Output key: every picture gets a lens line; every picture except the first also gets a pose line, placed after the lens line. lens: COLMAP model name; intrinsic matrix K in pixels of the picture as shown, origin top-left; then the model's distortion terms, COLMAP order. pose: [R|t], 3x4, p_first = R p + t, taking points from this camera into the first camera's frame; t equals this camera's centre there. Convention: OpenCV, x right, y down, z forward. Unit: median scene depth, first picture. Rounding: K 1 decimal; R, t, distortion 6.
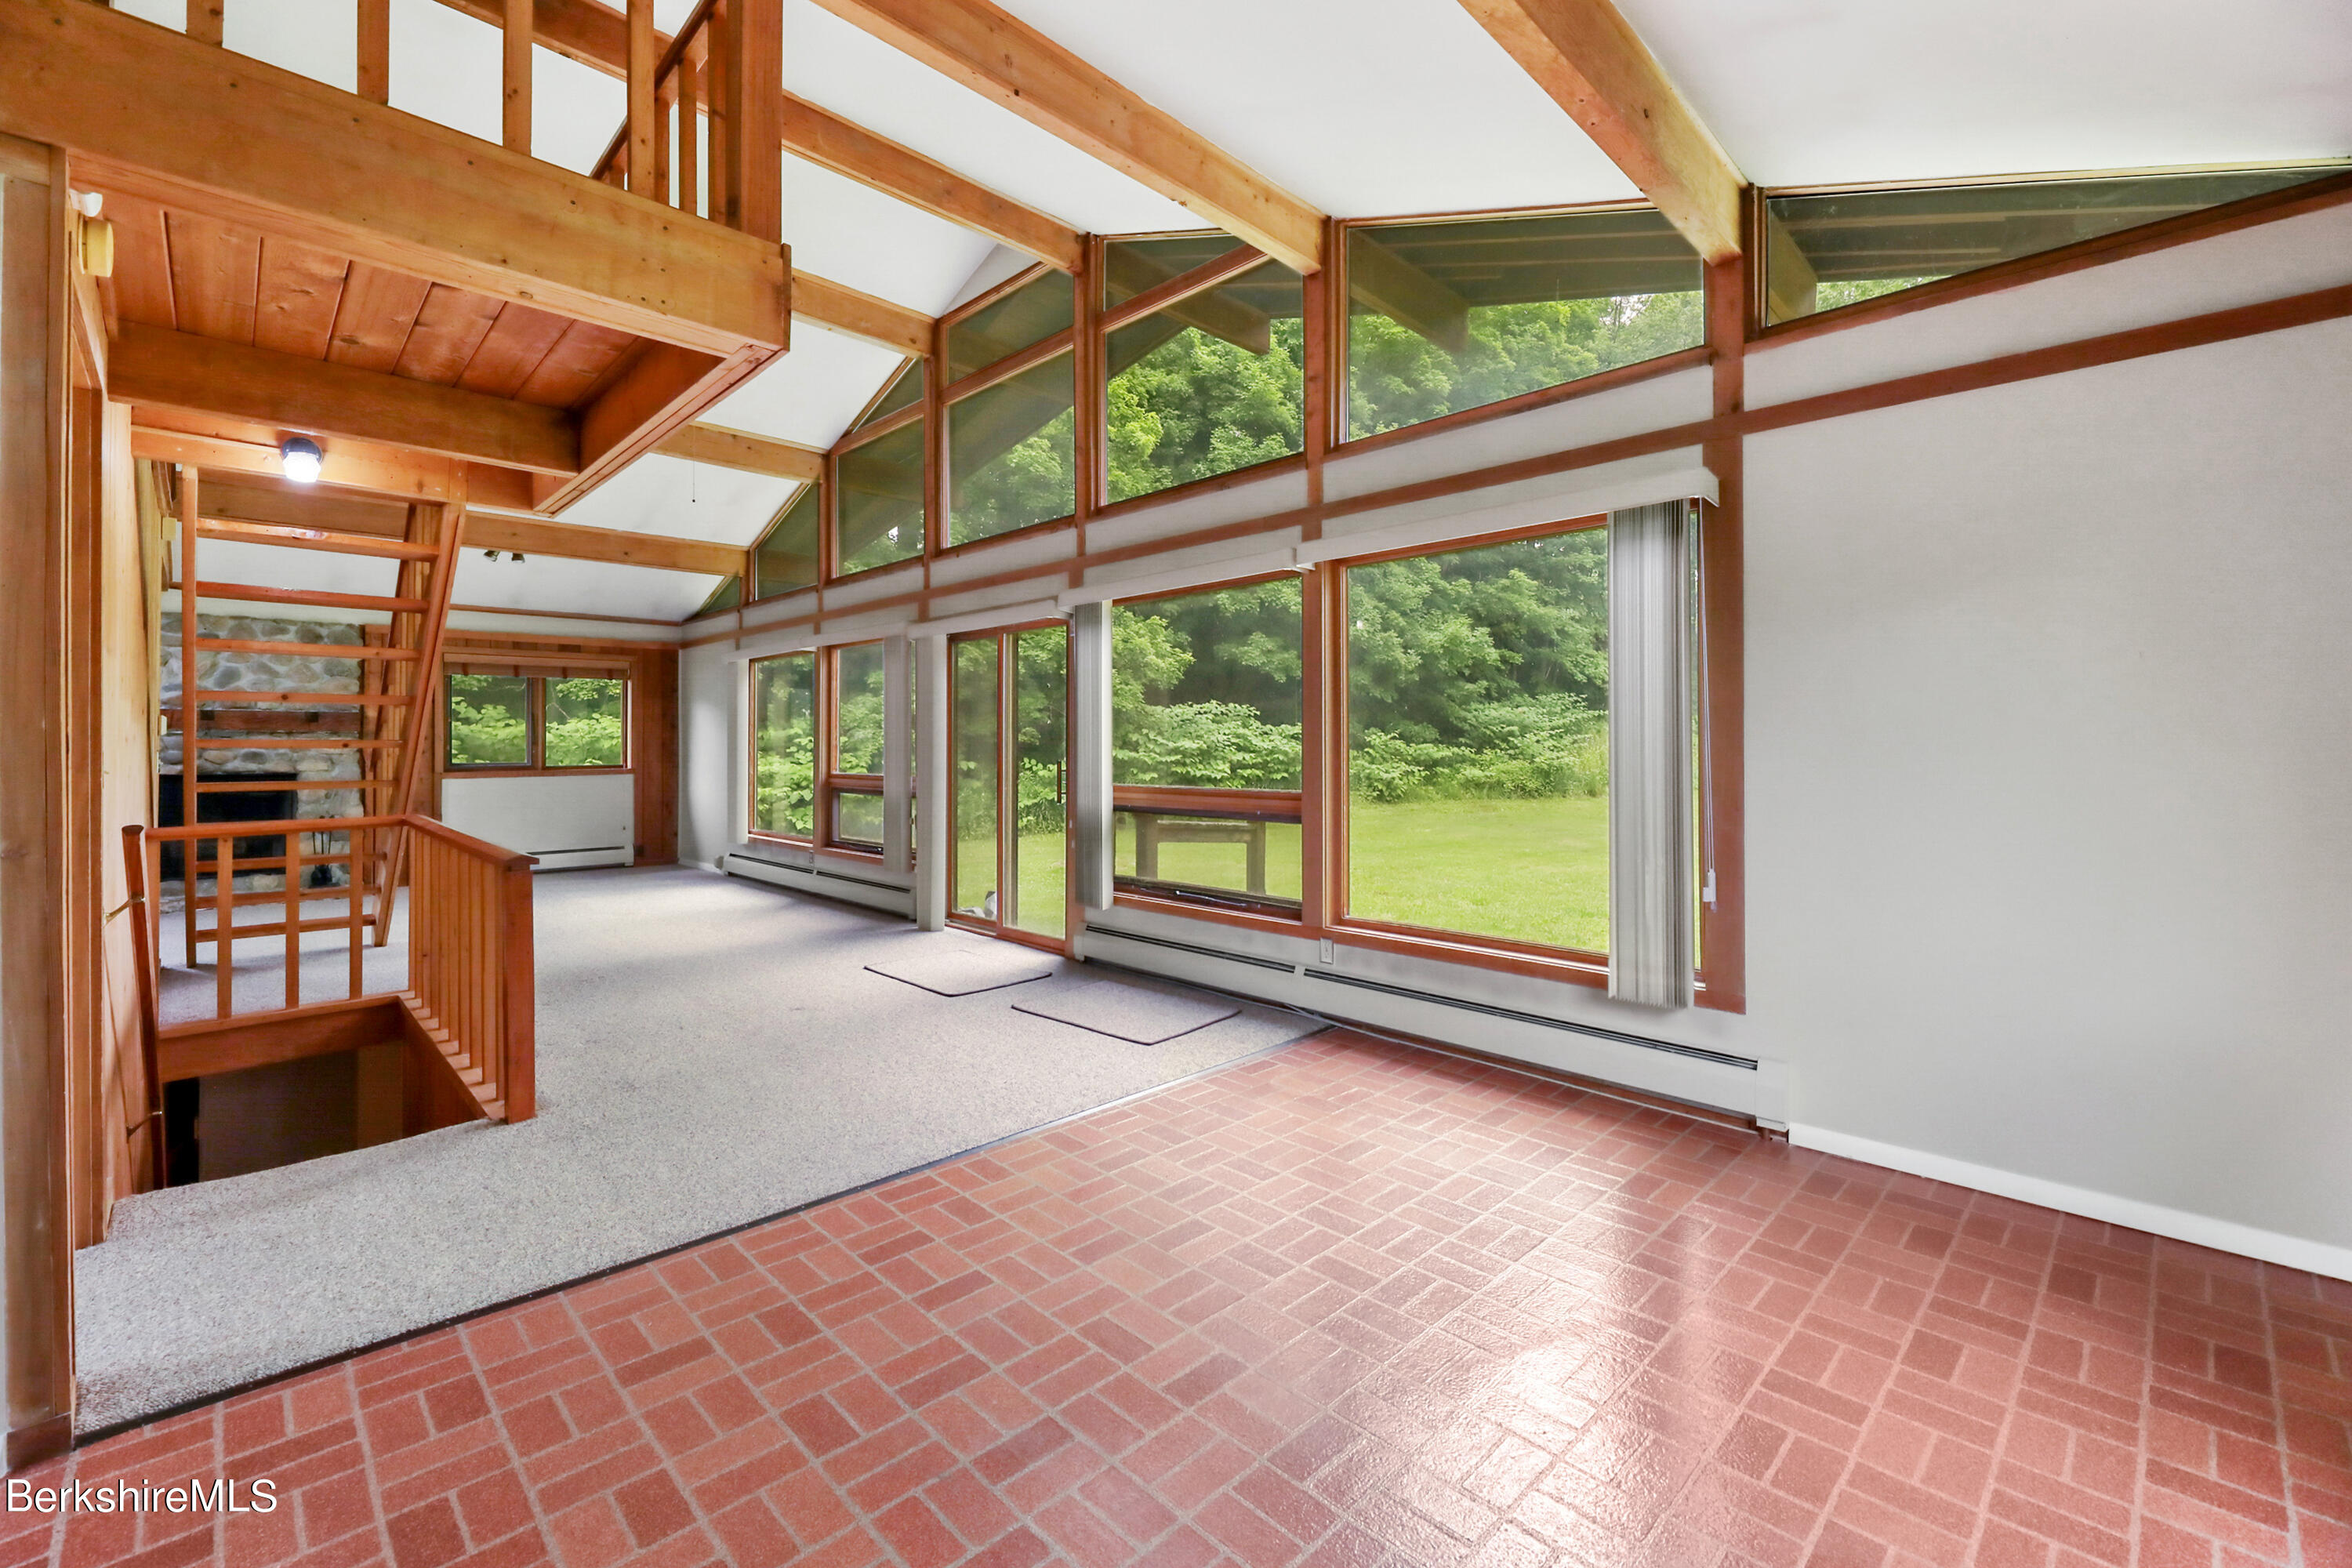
lens RADIAL K [[982.7, 0, 1156.2], [0, 982.7, 729.6], [0, 0, 1]] dist [0.001345, -0.002539]
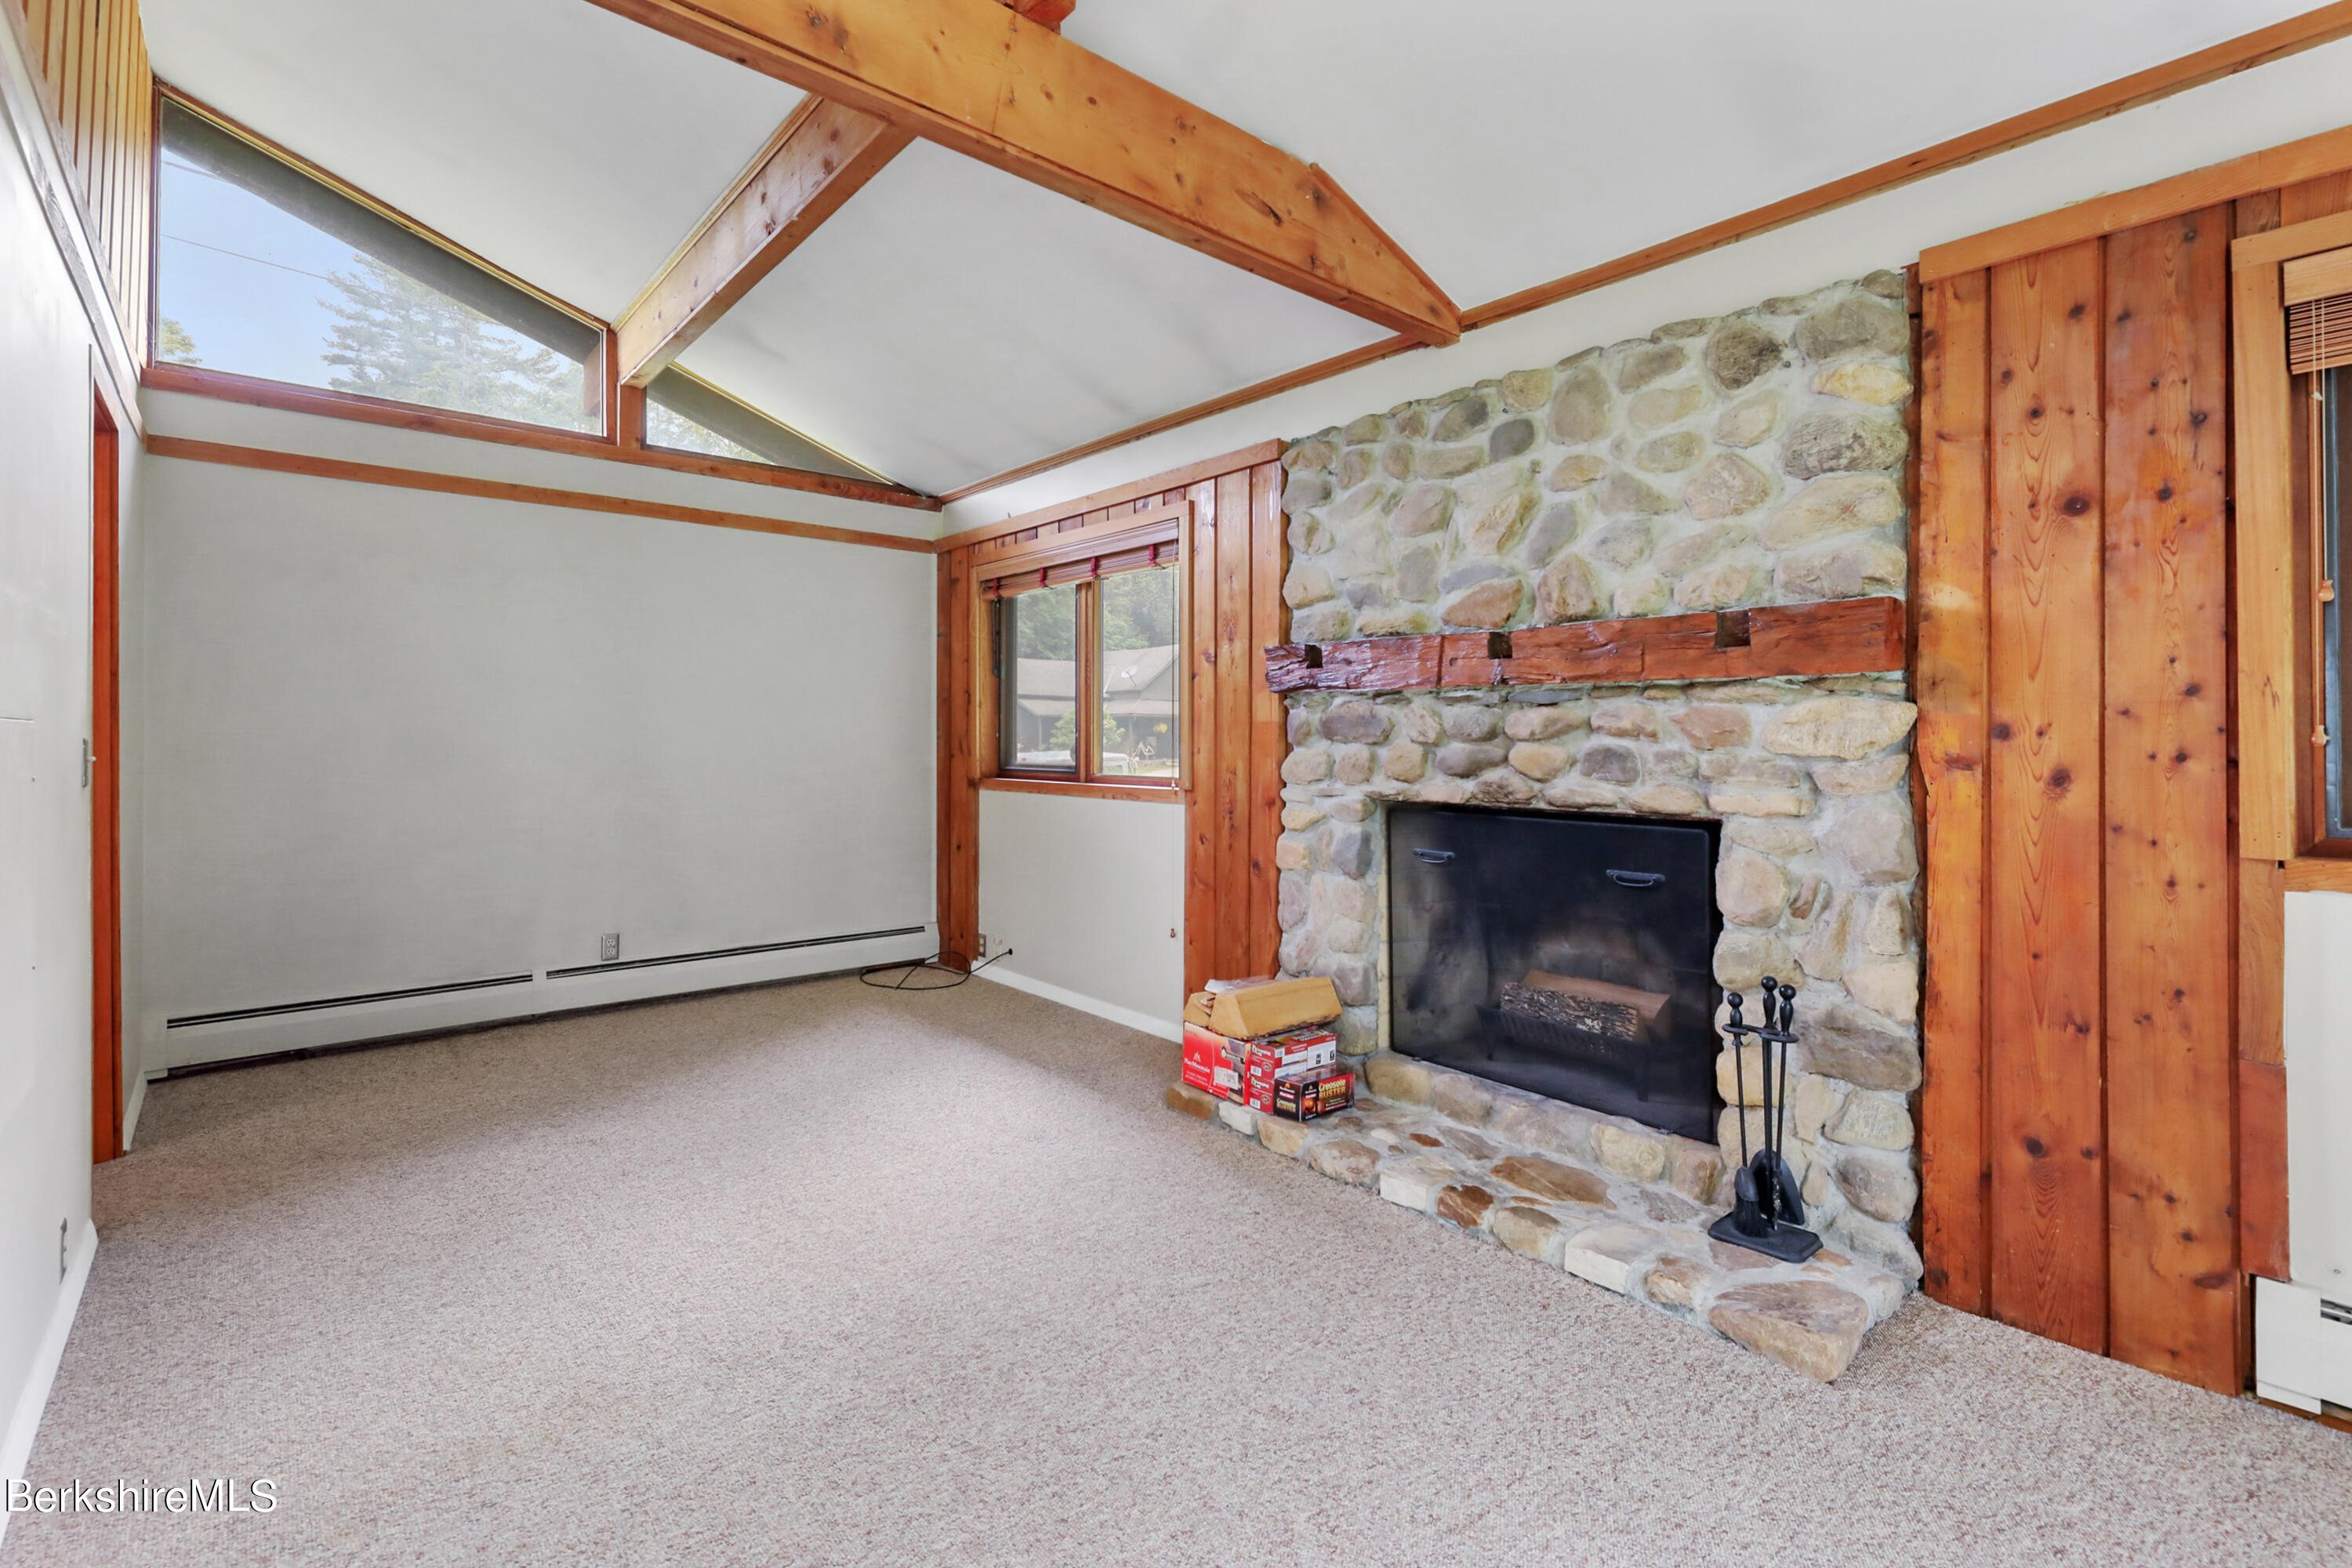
lens RADIAL K [[1032.7, 0, 1190.8], [0, 1032.7, 733.7], [0, 0, 1]] dist [0.000243, -0.000703]
pose [[-0.057684, -0.000144, -0.998335, -1.082632], [0.016813, 0.999858, -0.001116, 0.030951], [0.998193, -0.016849, -0.057674, 1.695854]]
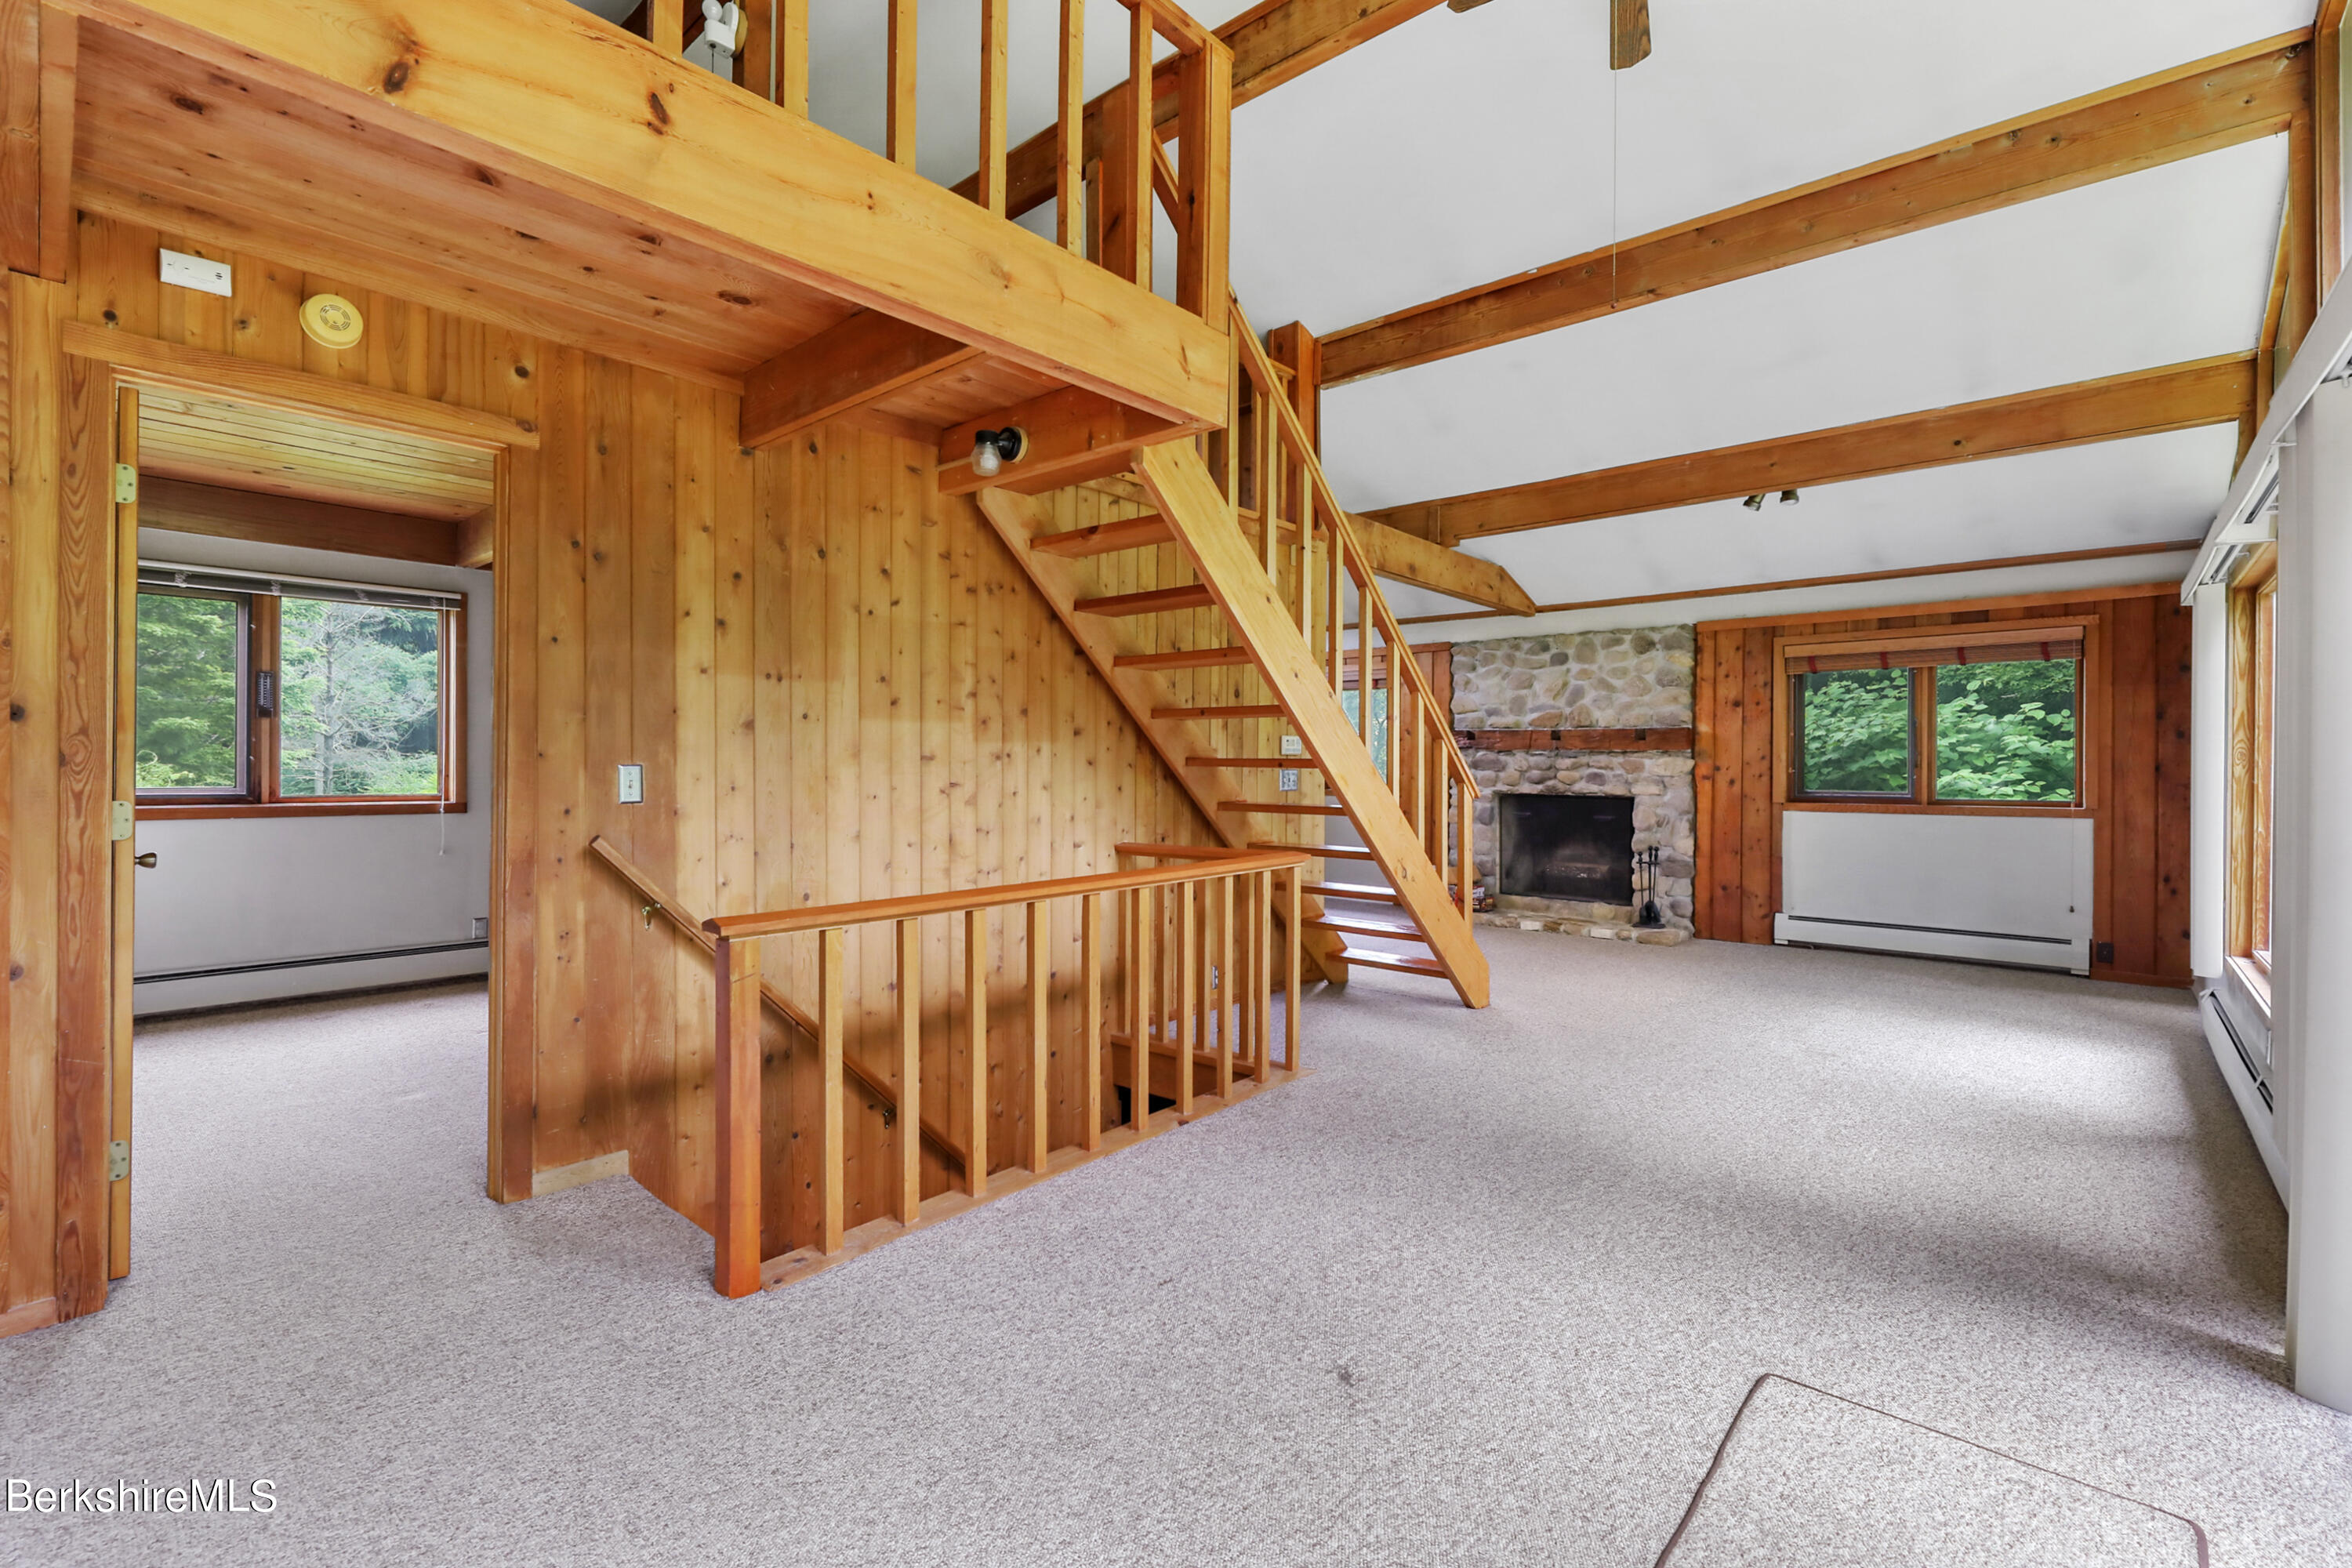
lens RADIAL K [[1032.7, 0, 1169.4], [0, 1032.7, 768.4], [0, 0, 1]] dist [0.000243, -0.000703]
pose [[0.068243, 0.007609, -0.997640, 0.094017], [0.009026, 0.999925, 0.008244, 0.012686], [0.997628, -0.009567, 0.068169, 1.005652]]
